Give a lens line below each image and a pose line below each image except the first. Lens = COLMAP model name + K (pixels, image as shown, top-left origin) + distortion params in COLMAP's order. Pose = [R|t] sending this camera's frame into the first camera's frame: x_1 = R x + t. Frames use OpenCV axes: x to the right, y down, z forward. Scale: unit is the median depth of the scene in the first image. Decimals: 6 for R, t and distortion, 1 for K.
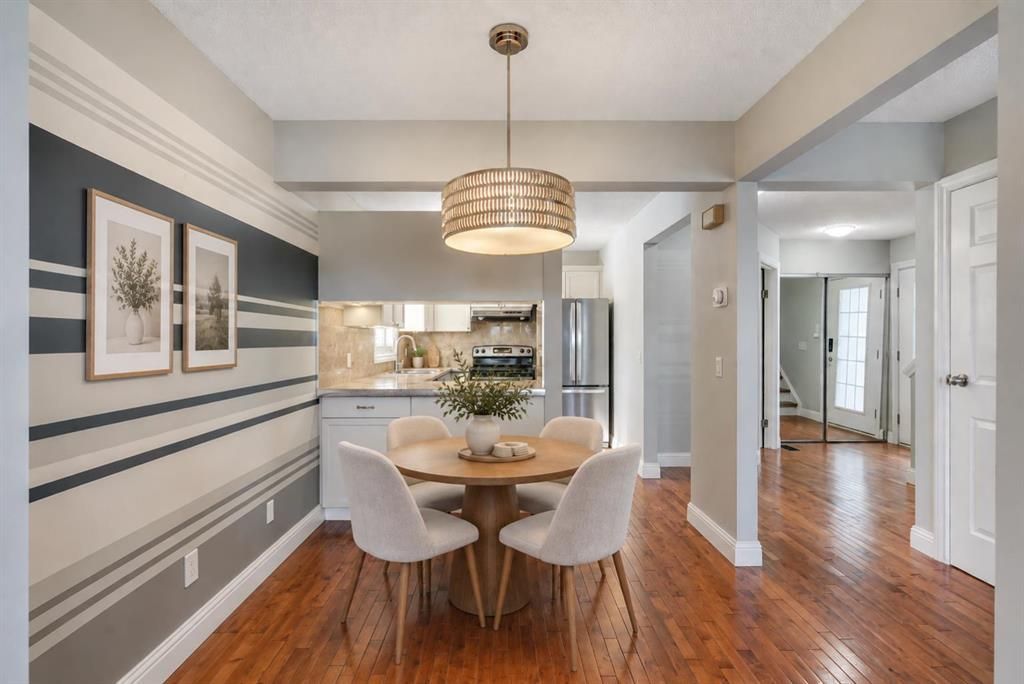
lens RADIAL K [[460.7, 0, 510.7], [0, 460.7, 333.6], [0, 0, 1]] dist [-0.004425, 0.002148]
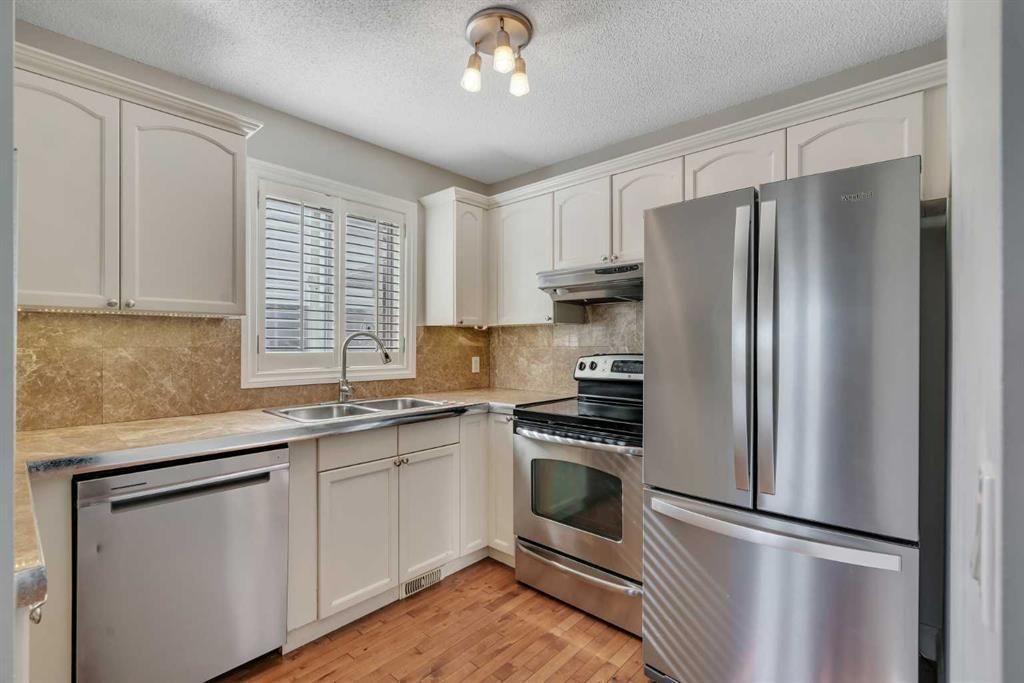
lens RADIAL K [[460.7, 0, 512.7], [0, 460.7, 341.1], [0, 0, 1]] dist [-0.004425, 0.002148]
pose [[0.736491, 0.002198, -0.676444, 0.193417], [-0.002421, 0.999997, 0.000613, 0.013254], [0.676443, 0.001187, 0.736494, 0.622636]]
